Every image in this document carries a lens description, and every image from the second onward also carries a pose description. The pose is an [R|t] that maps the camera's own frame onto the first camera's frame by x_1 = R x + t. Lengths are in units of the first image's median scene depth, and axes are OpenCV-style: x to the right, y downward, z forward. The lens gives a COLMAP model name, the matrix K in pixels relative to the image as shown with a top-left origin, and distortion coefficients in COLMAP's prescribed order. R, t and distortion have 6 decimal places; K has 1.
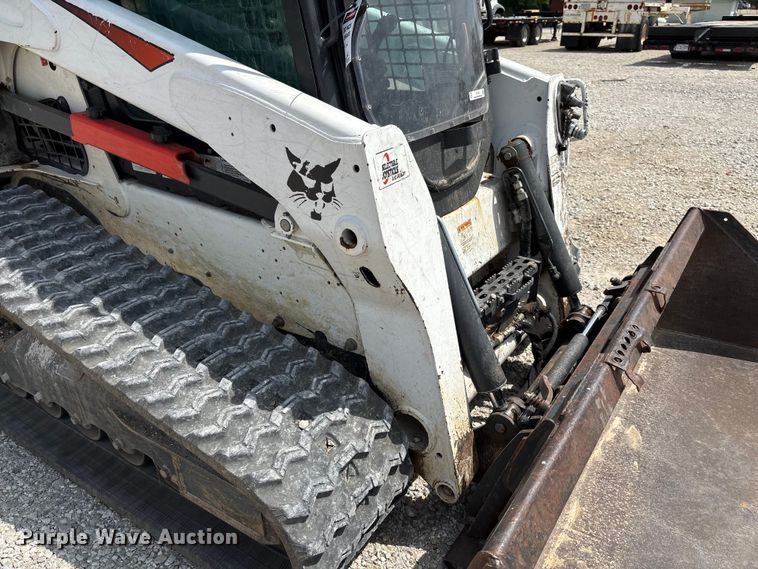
lens RADIAL K [[573.5, 0, 380.7], [0, 573.5, 299.4], [0, 0, 1]] dist [0.003443, -0.010238]
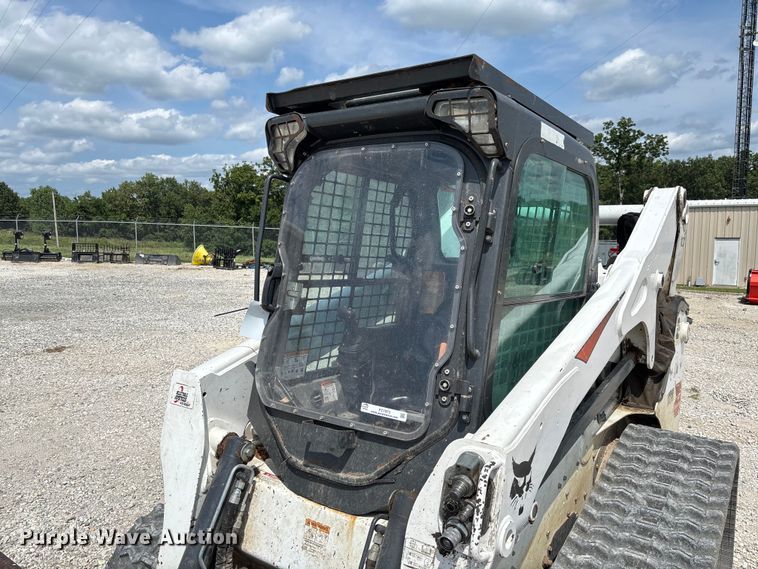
lens RADIAL K [[578.9, 0, 383.1], [0, 578.9, 289.7], [0, 0, 1]] dist [0.046235, -0.053701]
pose [[-0.037820, 0.097732, -0.994494, 1.198452], [-0.481675, 0.870177, 0.103833, -0.699998], [0.875533, 0.482950, 0.014165, 1.000391]]
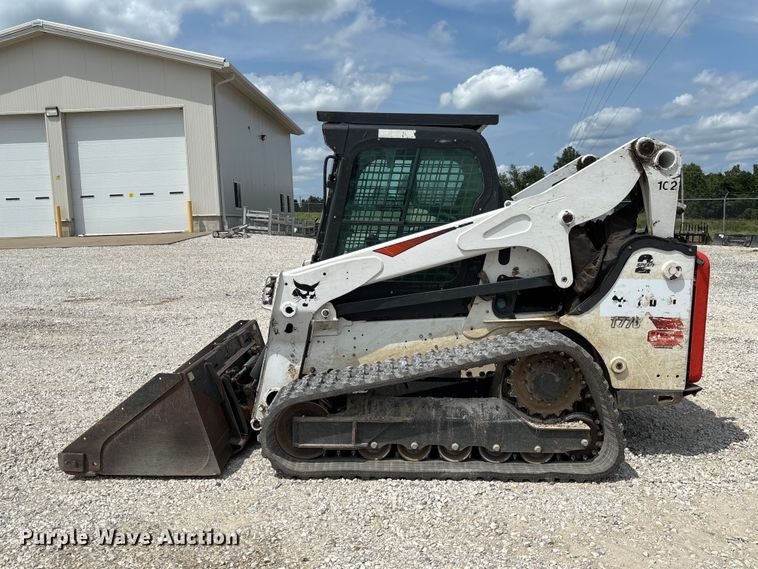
lens RADIAL K [[690.9, 0, 380.8], [0, 690.9, 295.1], [0, 0, 1]] dist [0.038218, -0.011725]
pose [[-0.844748, 0.075665, -0.529788, 1.444658], [-0.234640, 0.837363, 0.493728, -1.775793], [0.480983, 0.541385, -0.689607, 3.252559]]
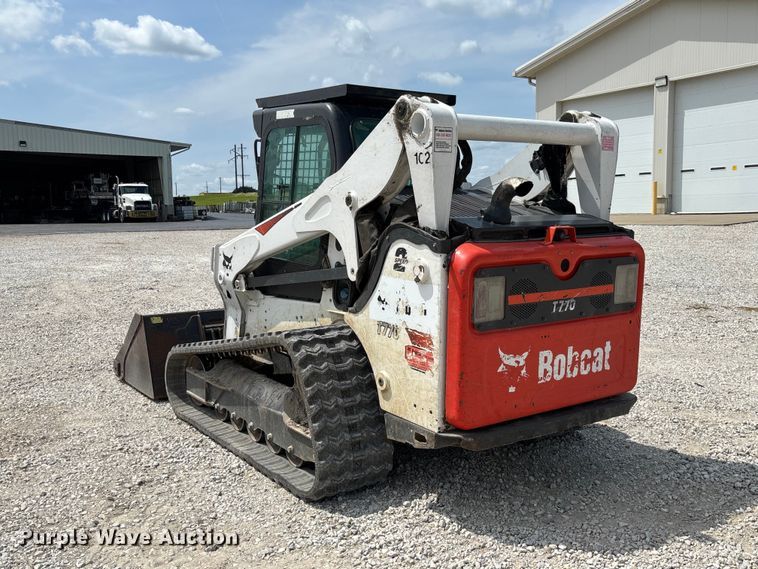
lens RADIAL K [[754.4, 0, 378.7], [0, 754.4, 301.0], [0, 0, 1]] dist [0.086935, -0.013390]
pose [[-0.931324, -0.037384, 0.362268, -1.419892], [0.179309, 0.818731, 0.545461, -1.939176], [-0.316991, 0.572959, -0.755800, 3.627932]]
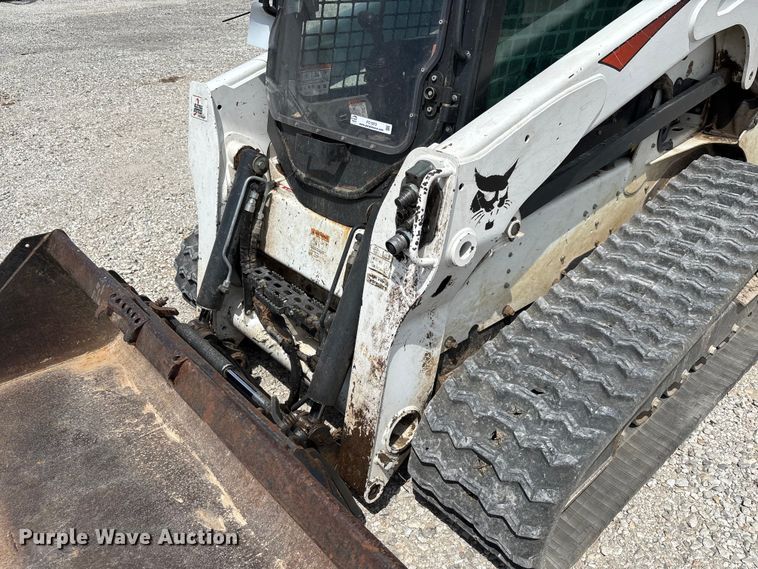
lens RADIAL K [[578.9, 0, 383.1], [0, 578.9, 289.7], [0, 0, 1]] dist [0.046235, -0.053701]
pose [[-0.251971, 0.497178, -0.830256, 1.140758], [-0.430986, 0.710506, 0.556267, -0.760172], [0.866465, 0.497991, 0.035250, 1.244312]]
